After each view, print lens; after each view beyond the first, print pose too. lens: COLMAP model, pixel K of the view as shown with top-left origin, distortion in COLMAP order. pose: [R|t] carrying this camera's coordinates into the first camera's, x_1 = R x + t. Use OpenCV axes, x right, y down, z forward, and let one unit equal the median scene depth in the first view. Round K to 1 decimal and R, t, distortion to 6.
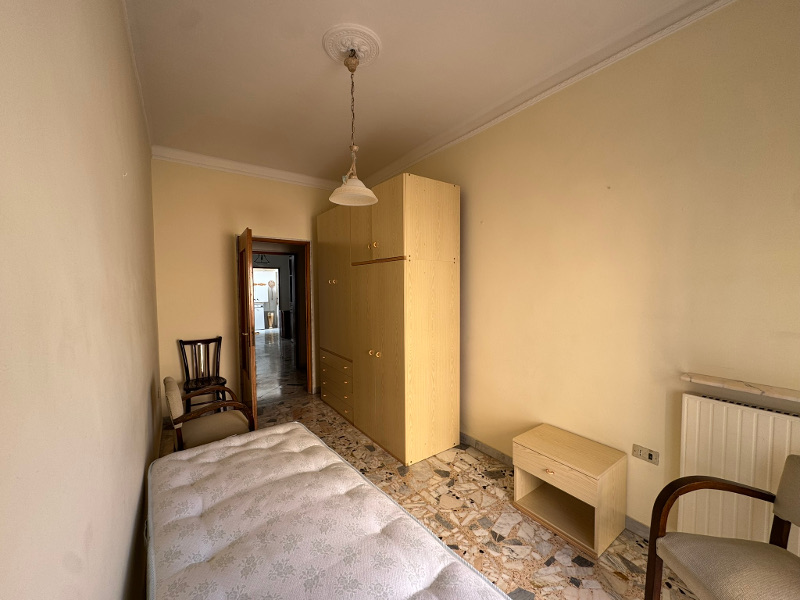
lens RADIAL K [[318.9, 0, 399.8], [0, 318.9, 299.7], [0, 0, 1]] dist [-0.001948, -0.000135]
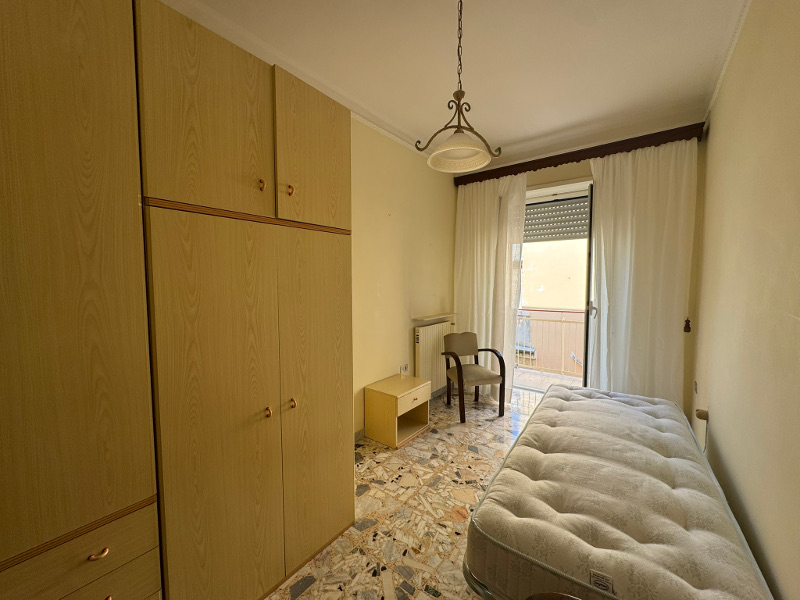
lens RADIAL K [[318.9, 0, 398.8], [0, 318.9, 299.6], [0, 0, 1]] dist [-0.001948, -0.000135]
pose [[-0.293822, -0.051730, 0.954459, -0.821860], [0.043965, 0.996746, 0.067556, -0.033033], [-0.954848, 0.061812, -0.290592, 1.320090]]
